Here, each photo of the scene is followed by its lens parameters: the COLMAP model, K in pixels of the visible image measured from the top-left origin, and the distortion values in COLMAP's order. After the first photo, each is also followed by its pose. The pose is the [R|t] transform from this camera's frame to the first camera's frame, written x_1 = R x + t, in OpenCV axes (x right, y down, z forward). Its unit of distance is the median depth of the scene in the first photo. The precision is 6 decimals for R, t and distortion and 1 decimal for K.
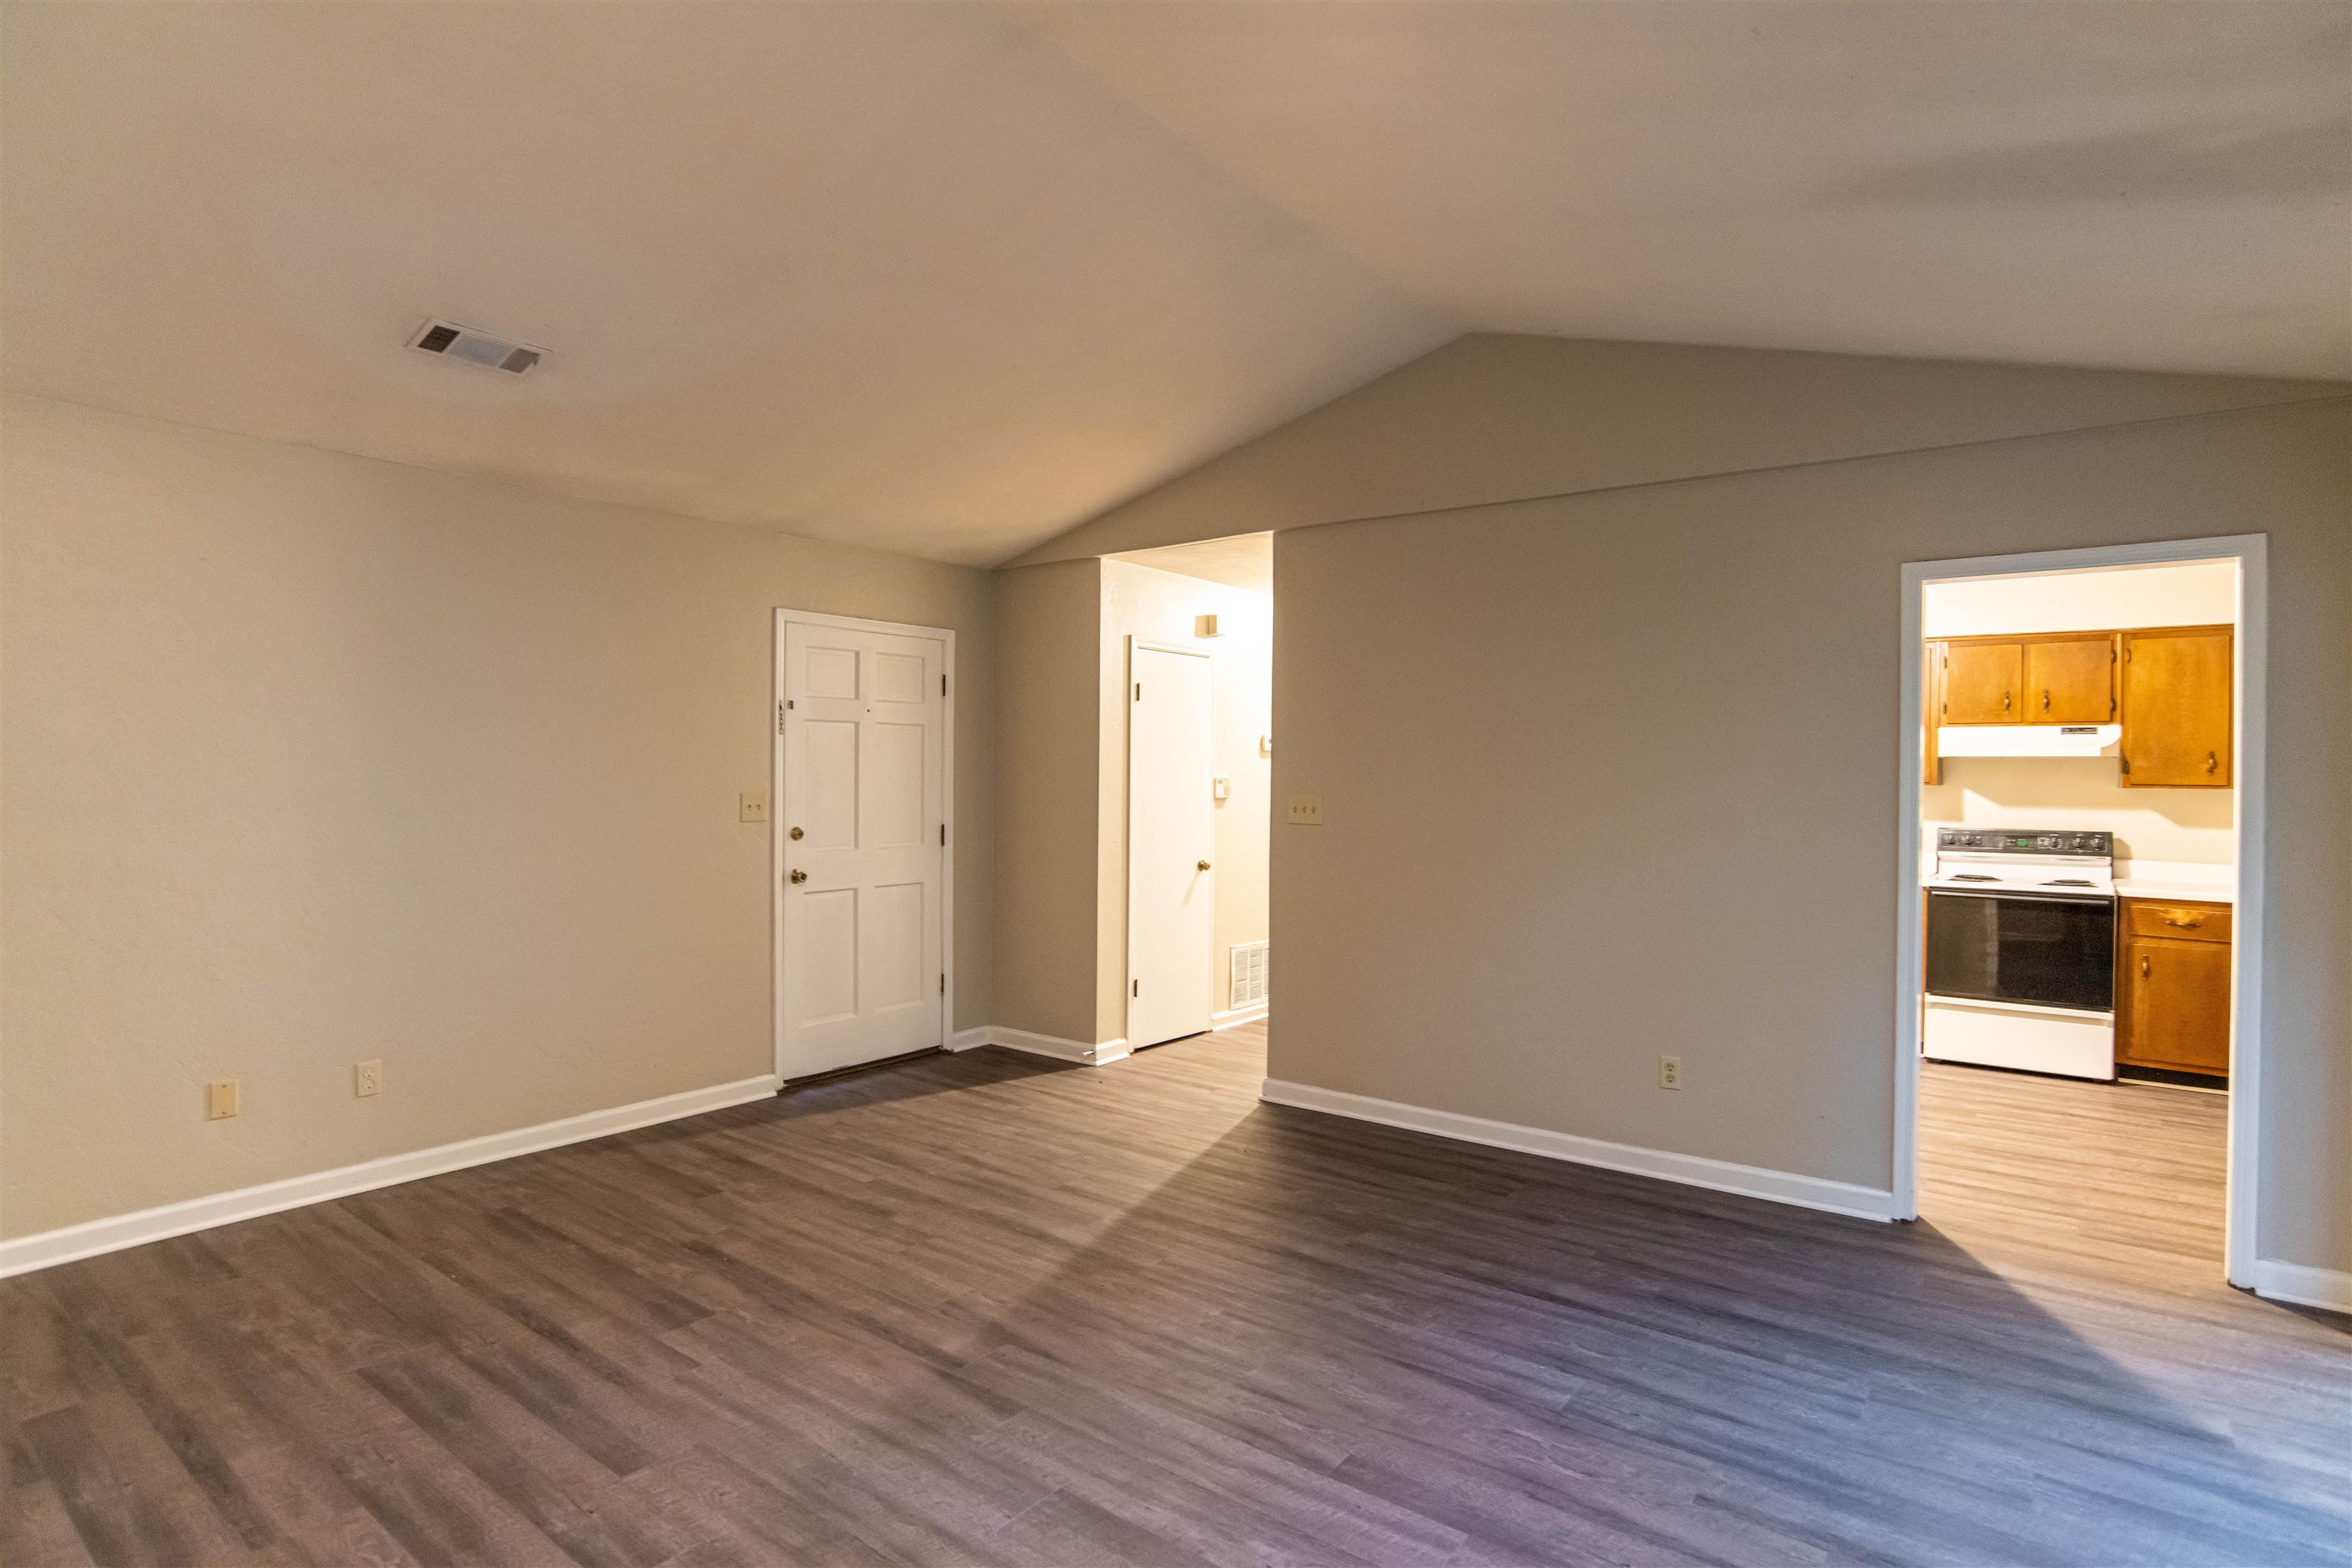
lens RADIAL K [[1206.0, 0, 1176.4], [0, 1206.0, 792.4], [0, 0, 1]] dist [-0.030386, 0.012946]
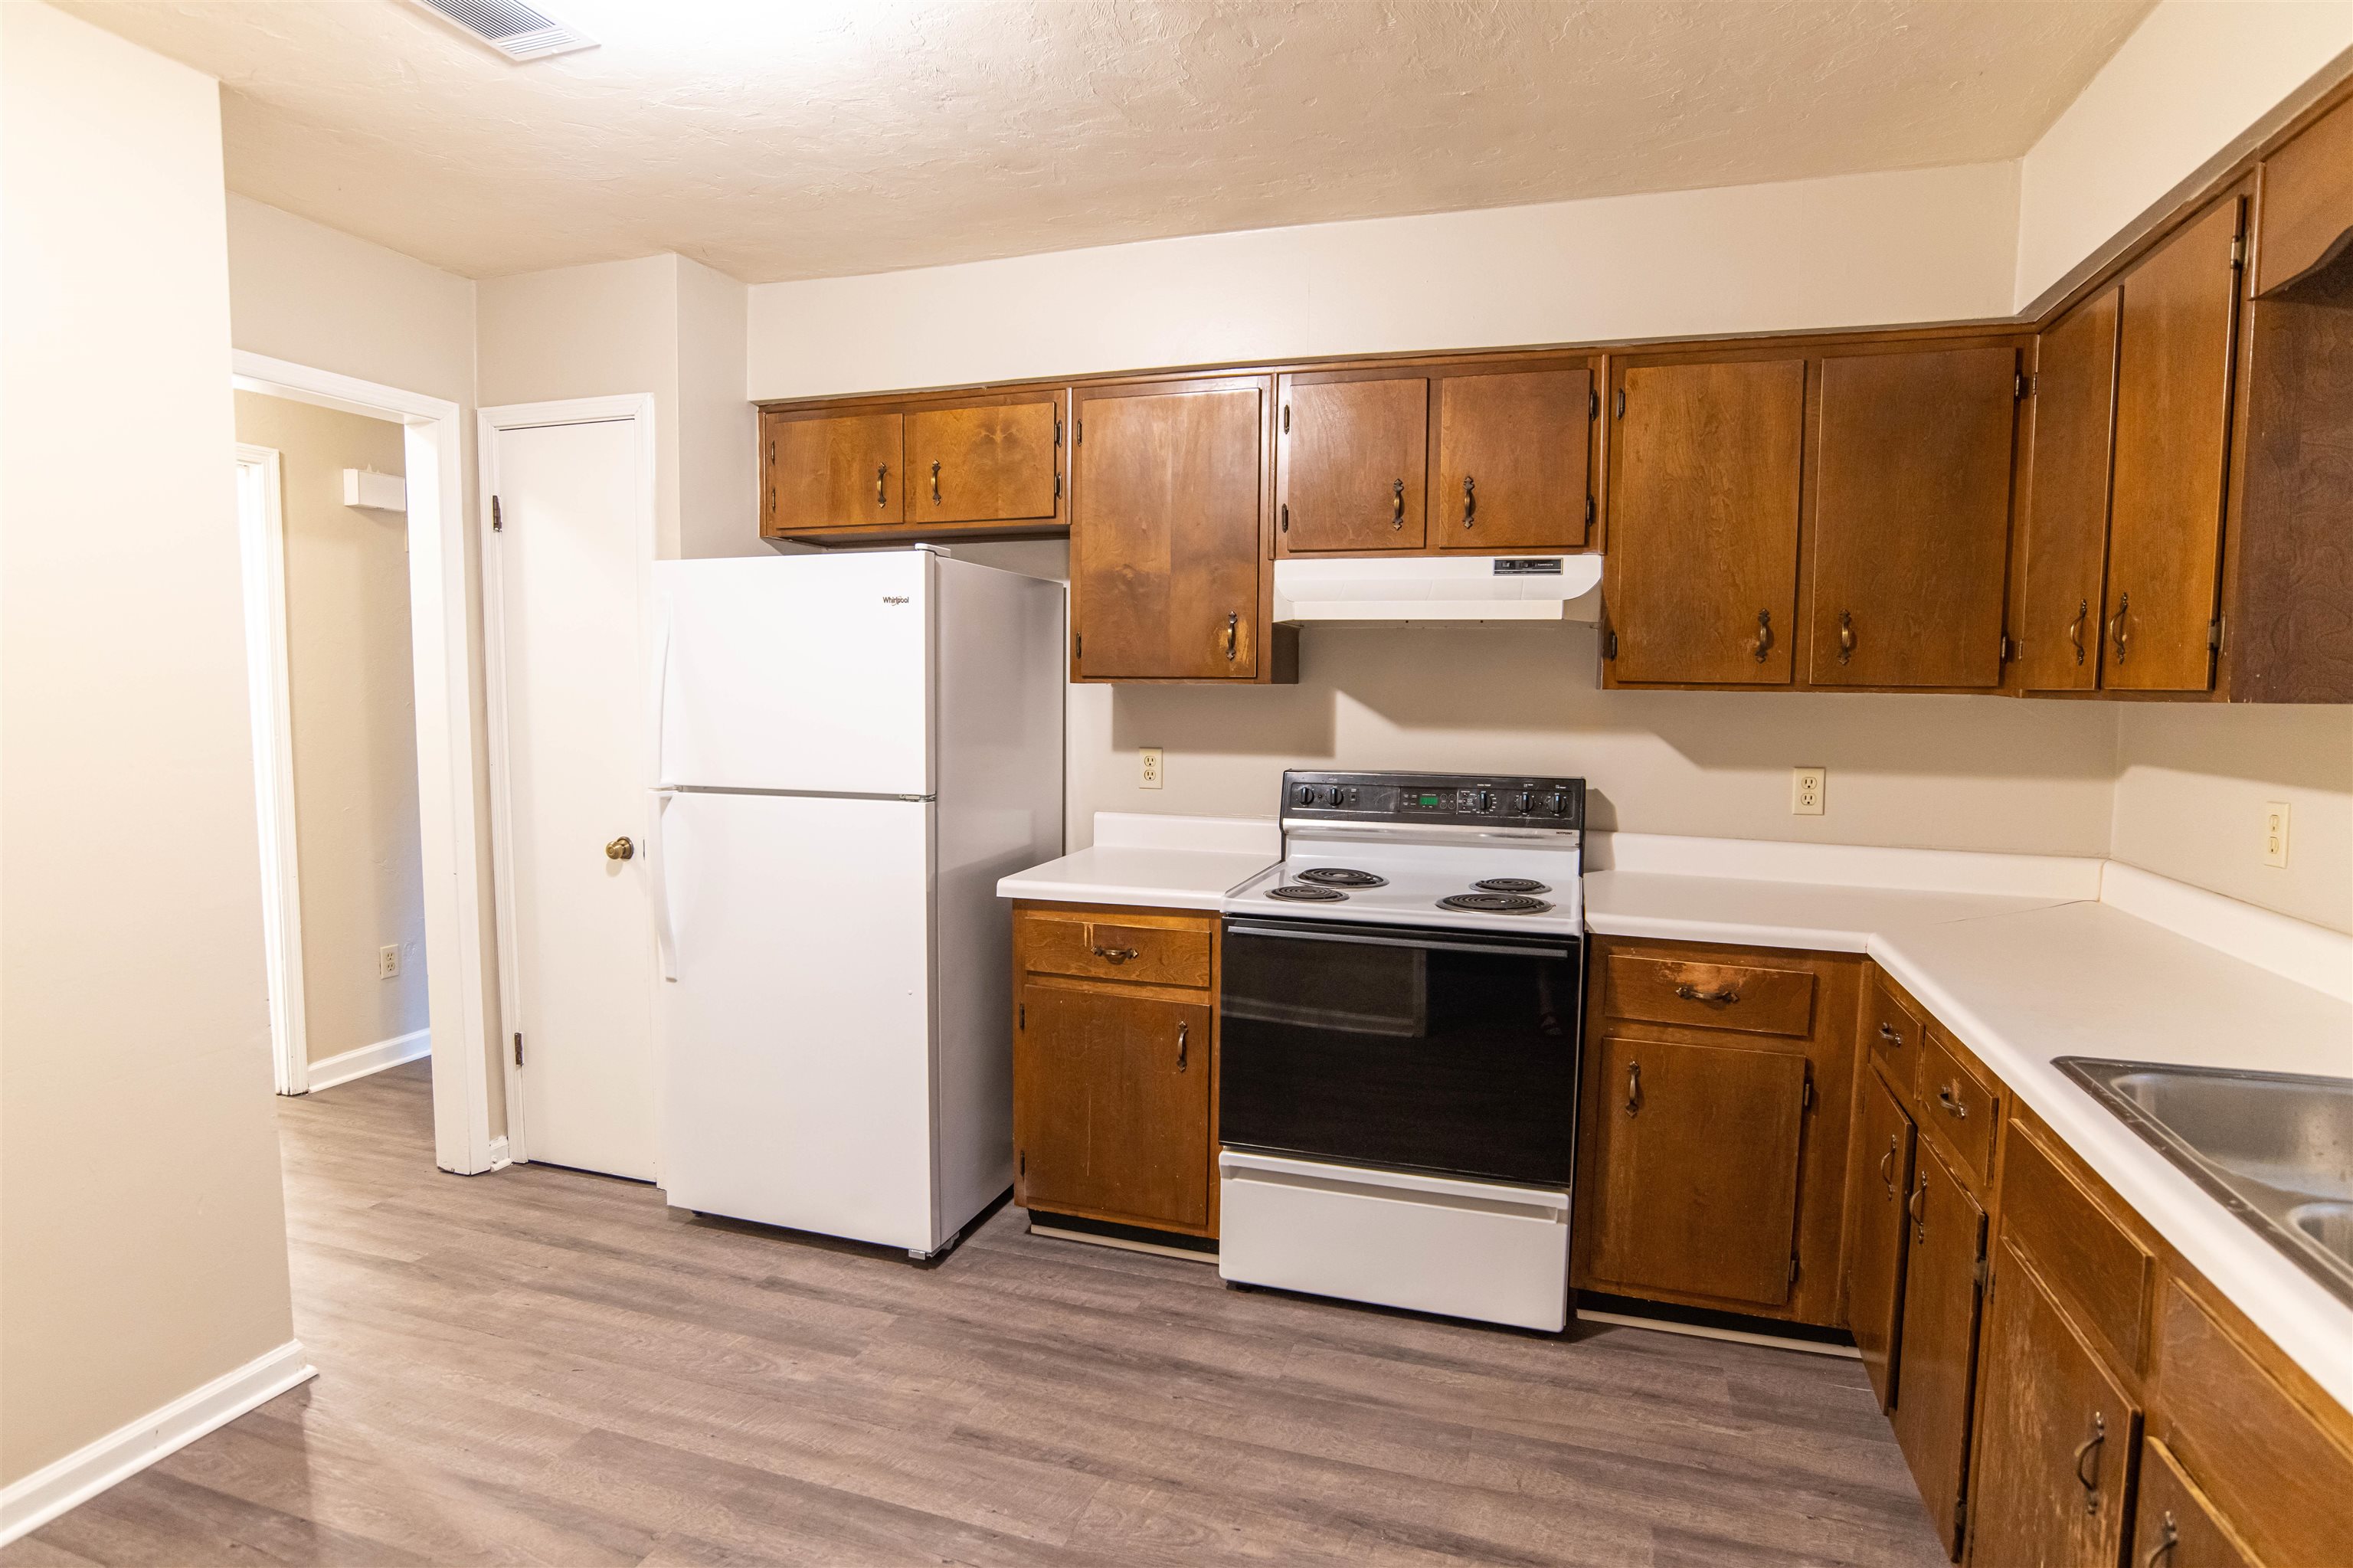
lens RADIAL K [[1206.6, 0, 1160.3], [0, 1206.6, 784.4], [0, 0, 1]] dist [-0.030386, 0.012946]
pose [[0.952619, -0.026684, 0.302995, 0.484472], [0.002610, 0.996825, 0.079585, -0.004662], [-0.304156, -0.075023, 0.949663, 0.599731]]
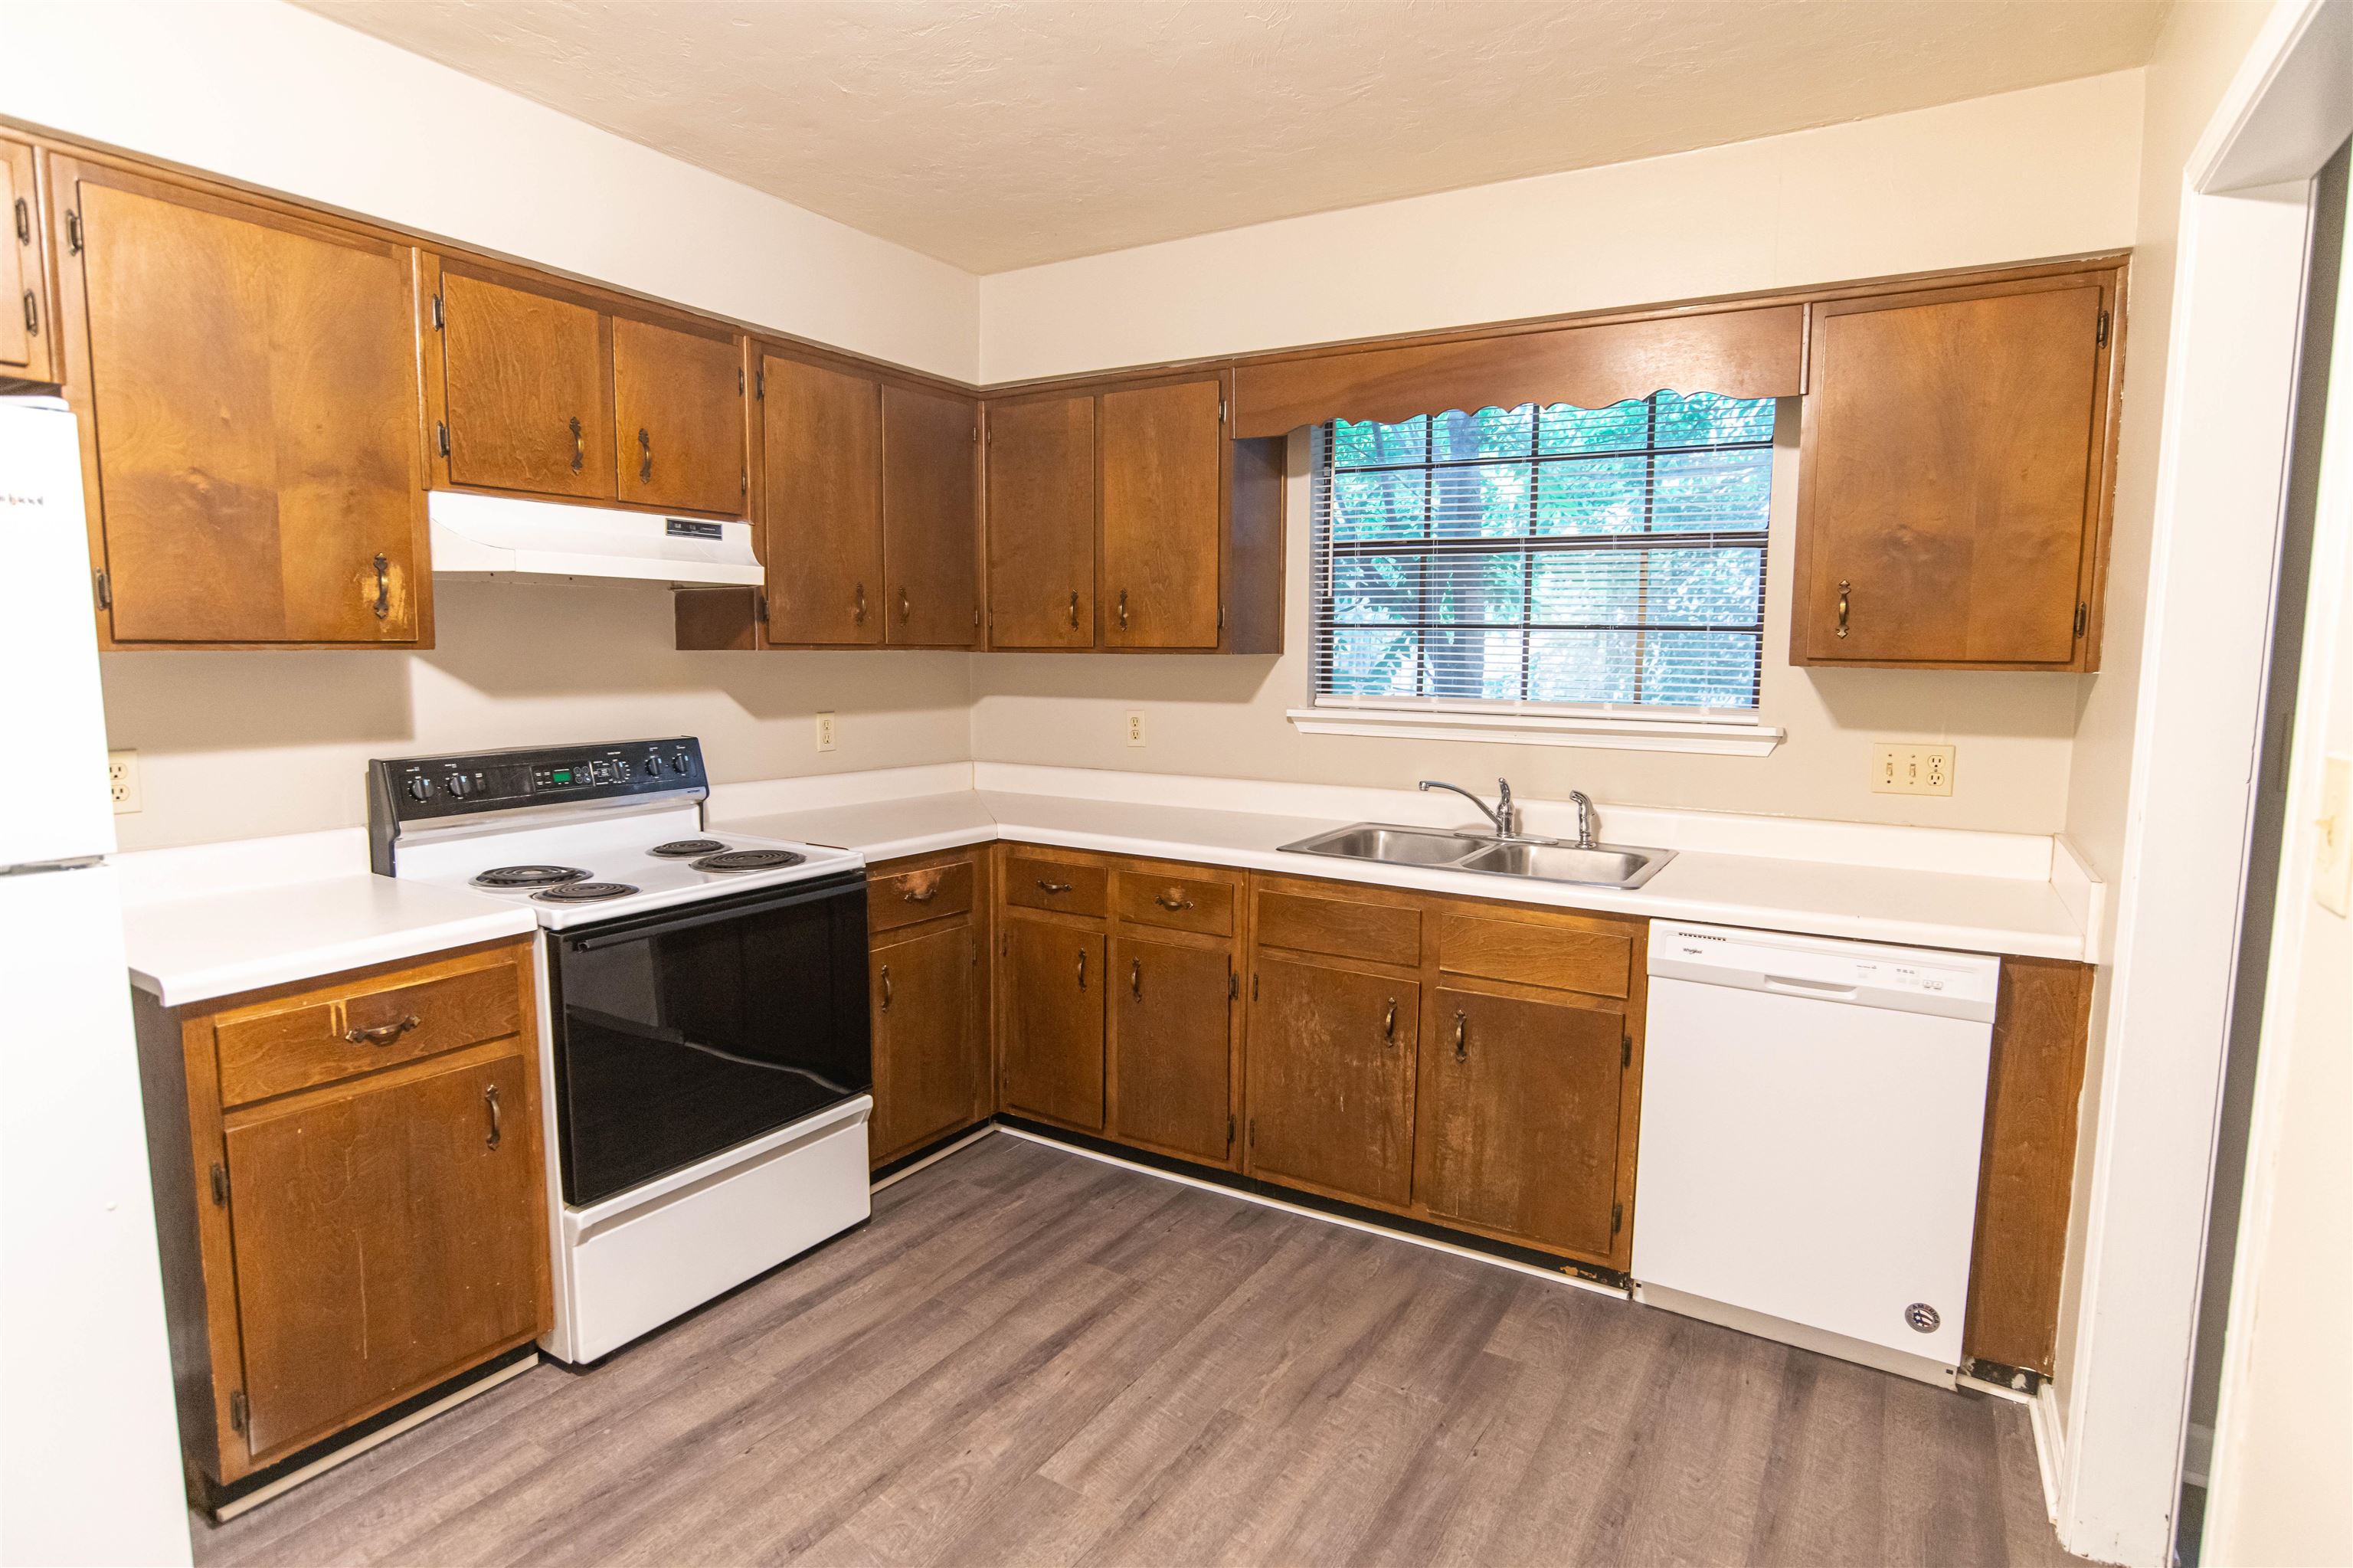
lens RADIAL K [[1206.6, 0, 1193.8], [0, 1206.6, 781.8], [0, 0, 1]] dist [-0.030386, 0.012946]
pose [[-0.058540, -0.120670, 0.990965, 0.269105], [0.004548, 0.992625, 0.121140, -0.009606], [-0.998275, 0.011599, -0.057560, 0.847659]]
